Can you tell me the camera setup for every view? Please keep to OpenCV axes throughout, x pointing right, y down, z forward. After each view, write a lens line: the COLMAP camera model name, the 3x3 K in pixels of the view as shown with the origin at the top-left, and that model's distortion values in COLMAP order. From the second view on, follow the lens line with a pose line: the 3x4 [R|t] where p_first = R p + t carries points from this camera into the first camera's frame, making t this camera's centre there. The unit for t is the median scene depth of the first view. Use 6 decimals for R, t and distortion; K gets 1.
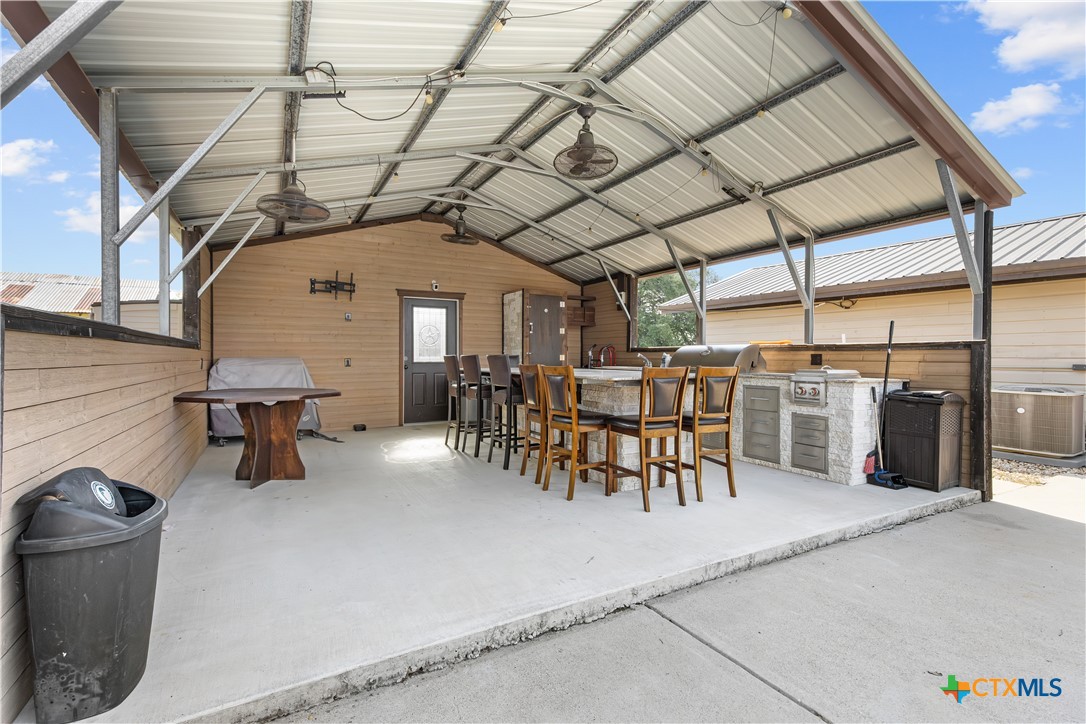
lens RADIAL K [[484.3, 0, 531.8], [0, 484.3, 354.1], [0, 0, 1]] dist [0.000998, 0.000089]
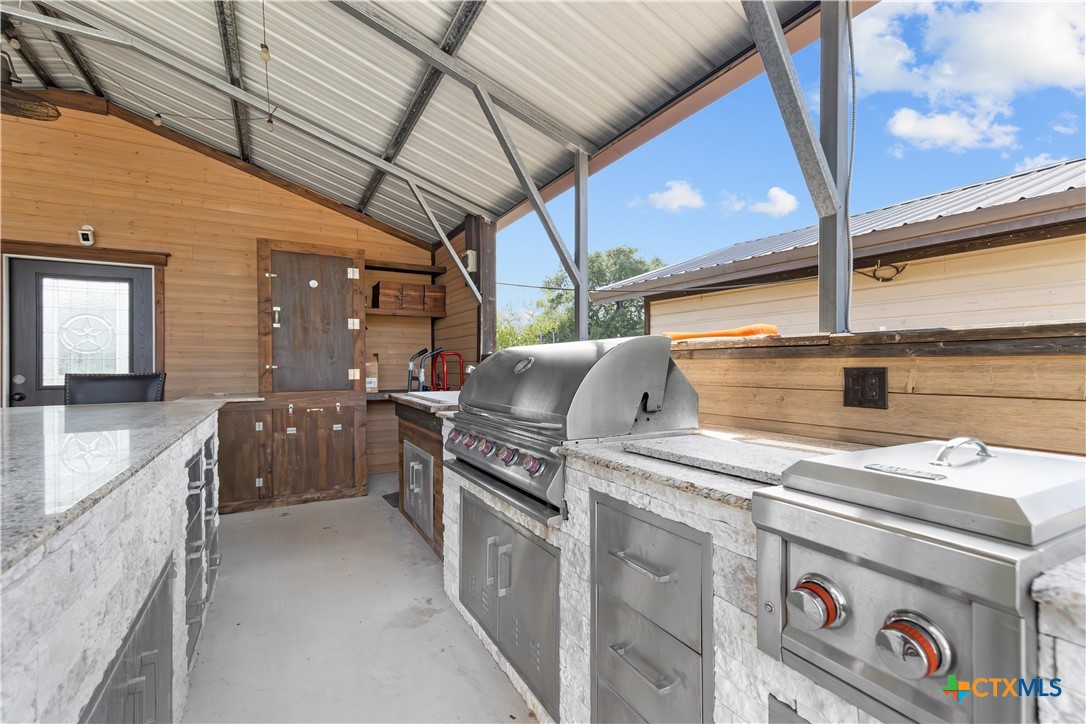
lens RADIAL K [[477.3, 0, 543.0], [0, 477.3, 362.0], [0, 0, 1]] dist [0.001355, 0.000204]
pose [[0.999908, -0.007167, 0.011500, 0.267531], [0.007233, 0.999958, -0.005688, -0.002126], [-0.011458, 0.005771, 0.999918, 0.487512]]
